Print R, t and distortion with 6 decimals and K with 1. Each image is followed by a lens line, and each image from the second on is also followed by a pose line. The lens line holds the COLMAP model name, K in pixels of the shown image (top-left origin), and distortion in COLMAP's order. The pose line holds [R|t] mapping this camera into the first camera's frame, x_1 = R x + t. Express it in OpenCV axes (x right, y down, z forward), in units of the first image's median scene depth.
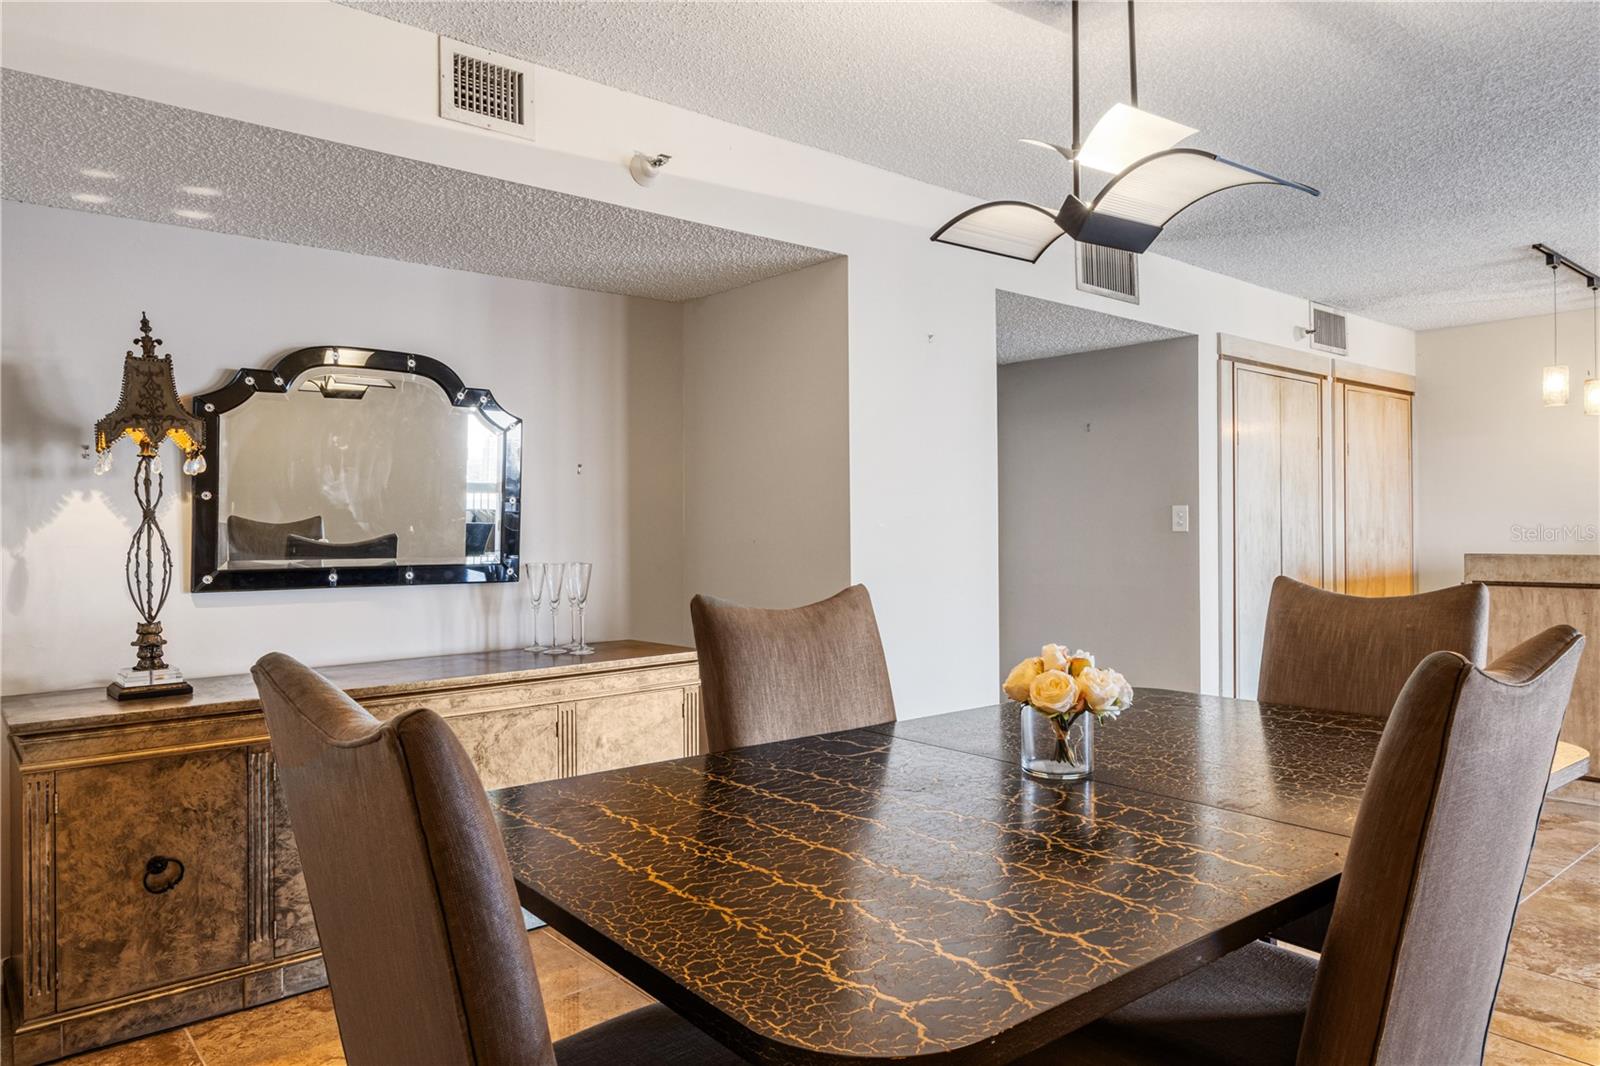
lens RADIAL K [[1051.1, 0, 790.4], [0, 1051.1, 529.0], [0, 0, 1]] dist [-0.016884, 0.013957]
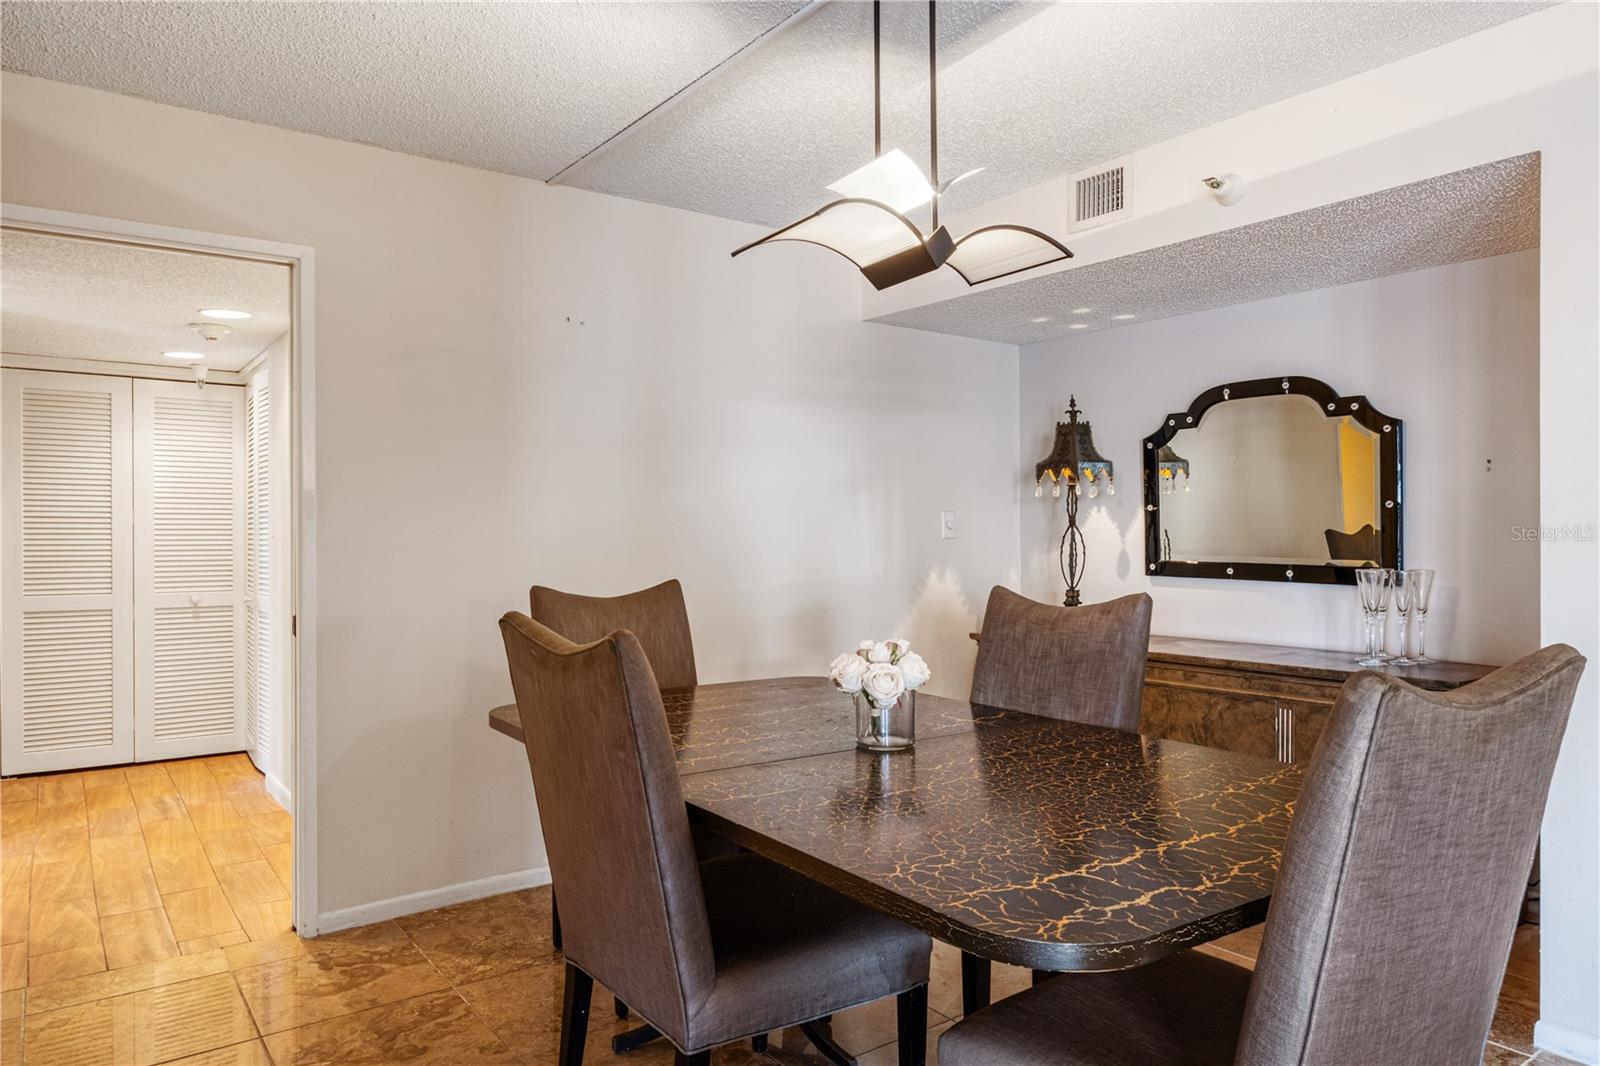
lens RADIAL K [[1051.1, 0, 790.1], [0, 1051.1, 530.9], [0, 0, 1]] dist [-0.016884, 0.013957]
pose [[-0.070872, 0.006556, -0.997464, 0.894353], [-0.002159, 0.999975, 0.006726, -0.008704], [0.997483, 0.002630, -0.070856, 0.611019]]
